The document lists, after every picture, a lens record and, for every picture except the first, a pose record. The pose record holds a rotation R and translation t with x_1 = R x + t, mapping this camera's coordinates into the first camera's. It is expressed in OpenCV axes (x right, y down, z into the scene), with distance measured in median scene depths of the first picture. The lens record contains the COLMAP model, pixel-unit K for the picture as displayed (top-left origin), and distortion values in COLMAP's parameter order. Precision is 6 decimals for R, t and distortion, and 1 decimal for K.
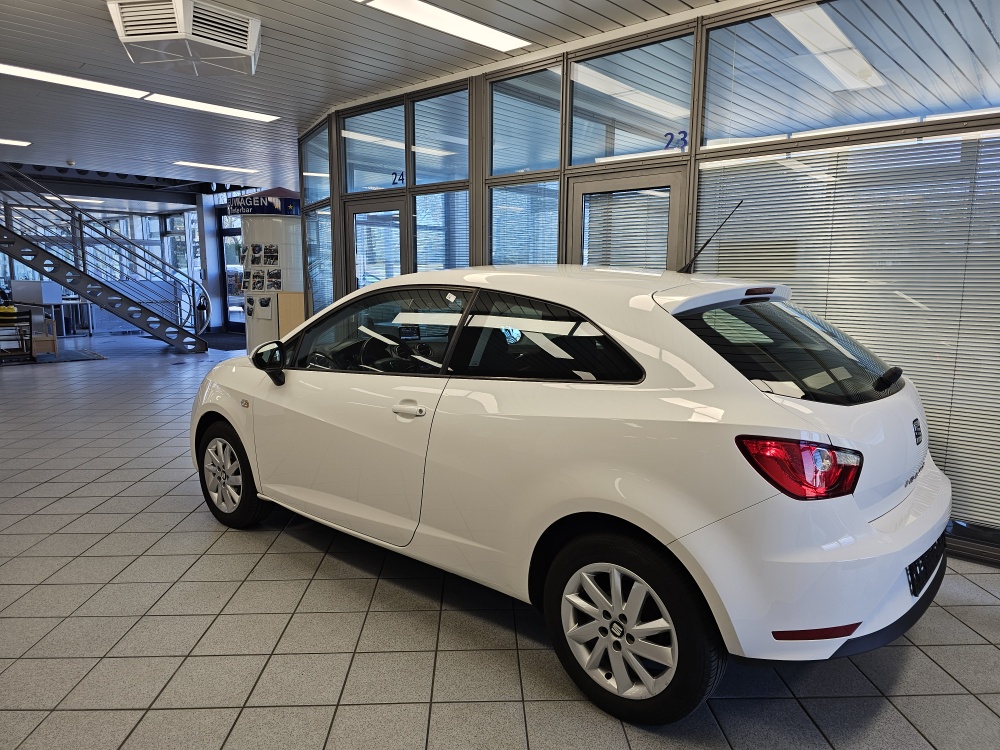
lens RADIAL K [[703.9, 0, 505.5], [0, 703.9, 365.5], [0, 0, 1]] dist [0.027938, -0.005138]
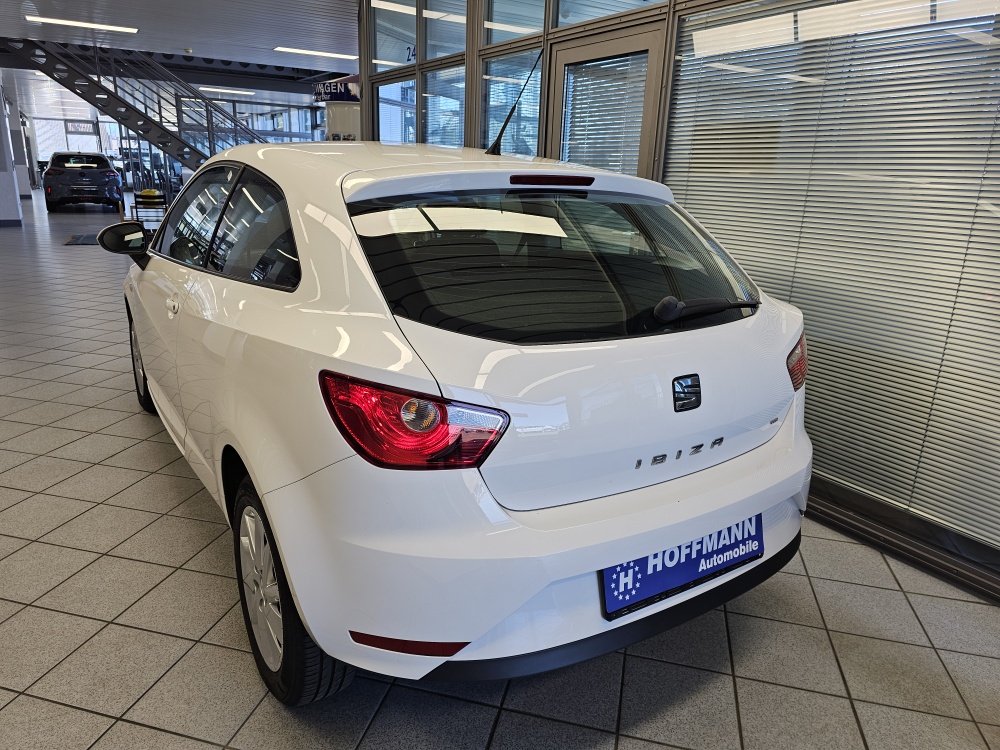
lens RADIAL K [[695.1, 0, 495.5], [0, 695.1, 373.9], [0, 0, 1]] dist [0.051776, -0.053986]
pose [[0.957957, 0.106857, -0.266272, 0.123937], [-0.067721, 0.986047, 0.152070, -0.003014], [0.278806, -0.127645, 0.951827, 0.066450]]
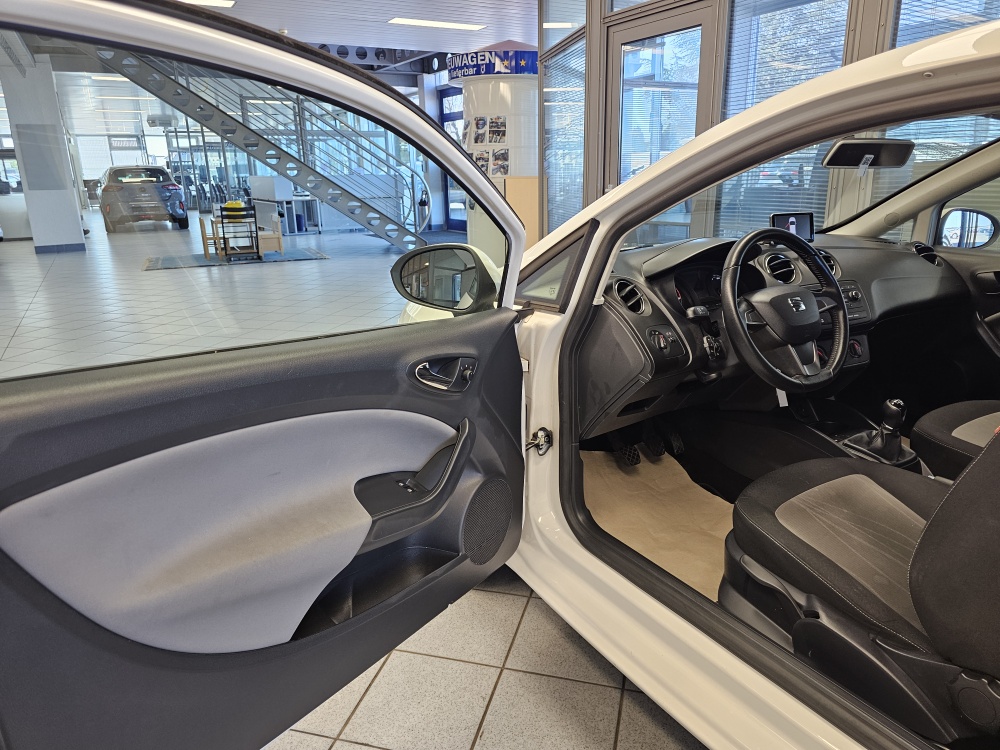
lens RADIAL K [[690.7, 0, 498.3], [0, 690.7, 370.0], [0, 0, 1]] dist [0.087227, -0.118364]
pose [[0.953151, 0.061161, -0.296248, -0.063449], [-0.016528, 0.988413, 0.150884, -0.005732], [0.302044, -0.138919, 0.943118, 0.172102]]
